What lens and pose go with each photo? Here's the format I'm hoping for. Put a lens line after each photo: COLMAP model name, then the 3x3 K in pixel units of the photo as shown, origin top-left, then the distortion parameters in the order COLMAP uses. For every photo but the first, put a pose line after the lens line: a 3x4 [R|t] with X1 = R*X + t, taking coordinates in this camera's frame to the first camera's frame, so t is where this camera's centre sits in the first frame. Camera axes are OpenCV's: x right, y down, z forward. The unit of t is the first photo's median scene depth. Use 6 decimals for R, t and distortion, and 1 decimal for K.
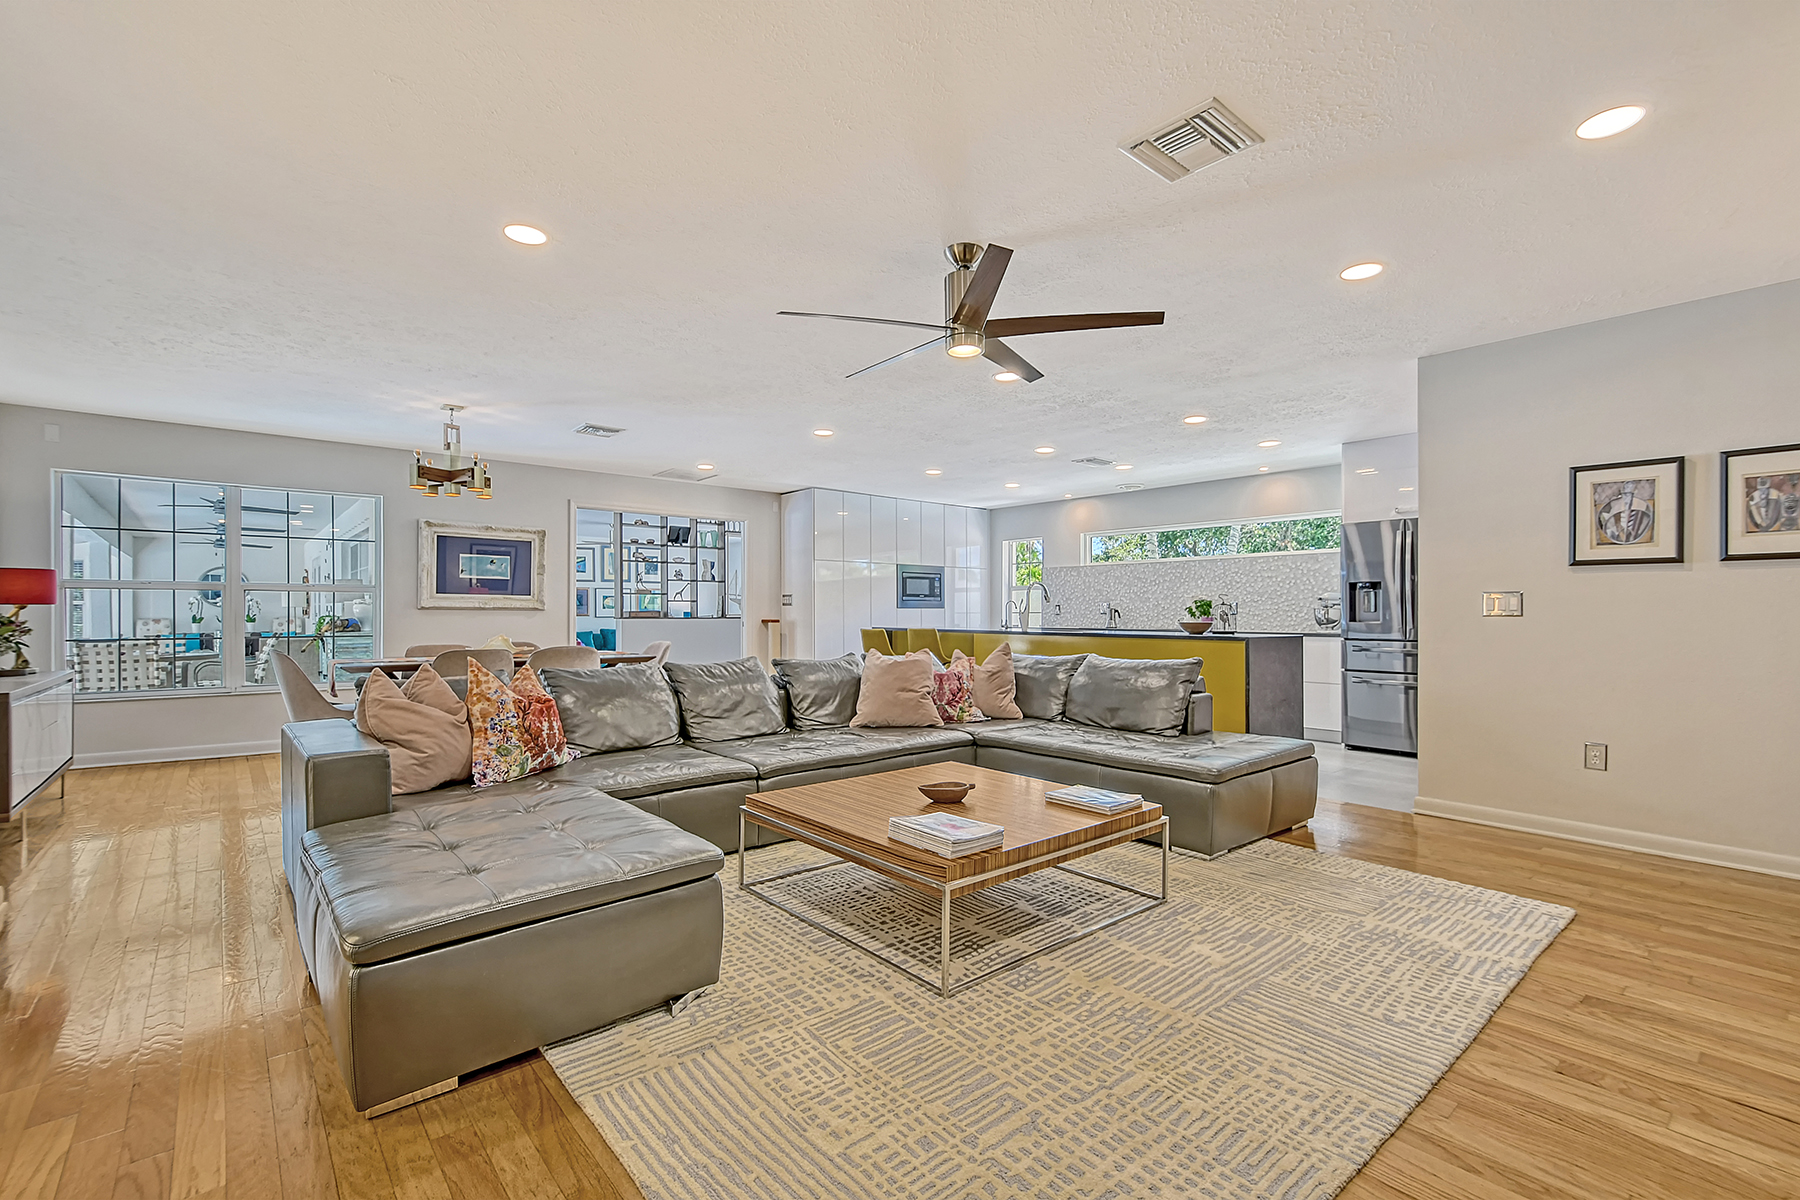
lens RADIAL K [[790.1, 0, 893.8], [0, 790.1, 609.7], [0, 0, 1]] dist [0.000800, -0.000208]
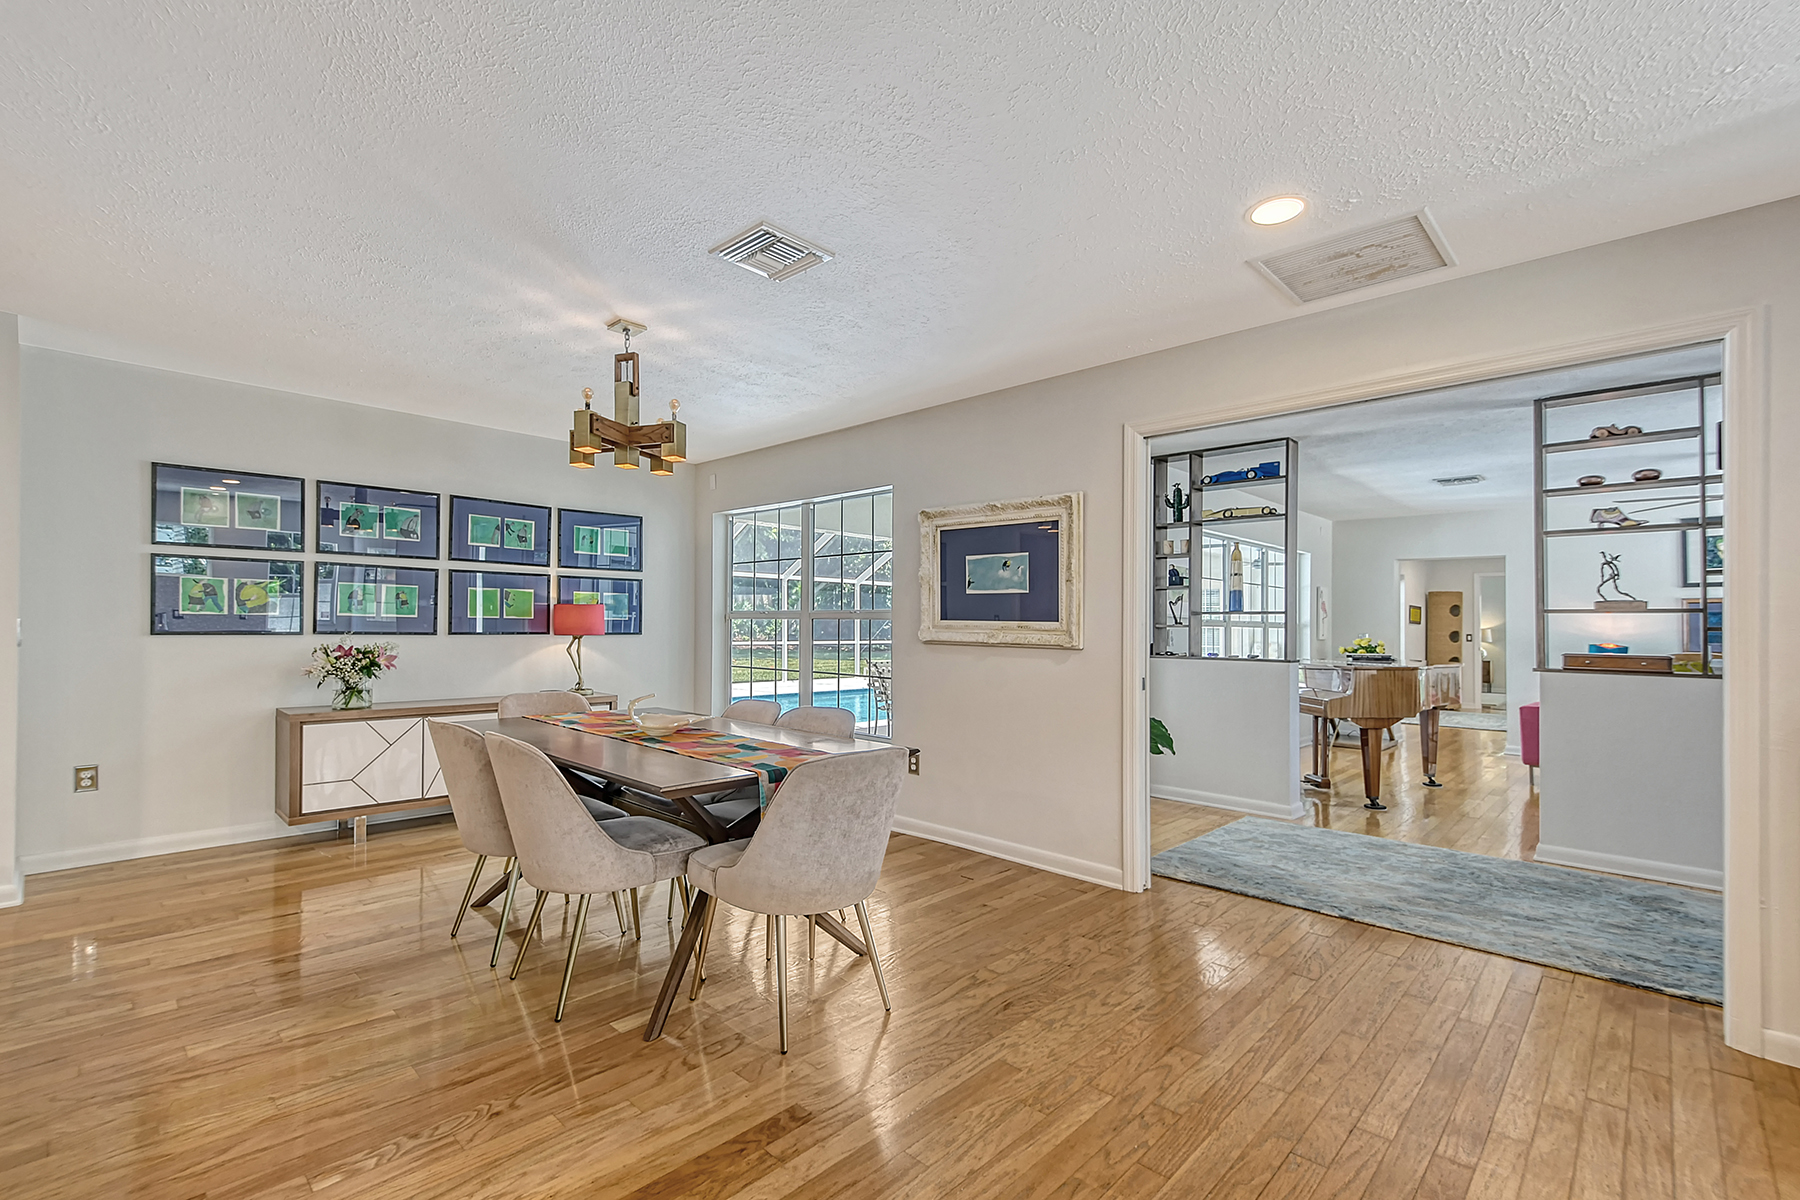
lens RADIAL K [[792.0, 0, 894.7], [0, 792.0, 623.0], [0, 0, 1]] dist [0.015402, -0.000612]
pose [[0.091872, -0.001044, -0.995770, 0.063807], [-0.006346, 0.999979, -0.001634, -0.015828], [0.995751, 0.006469, 0.091864, 0.848496]]
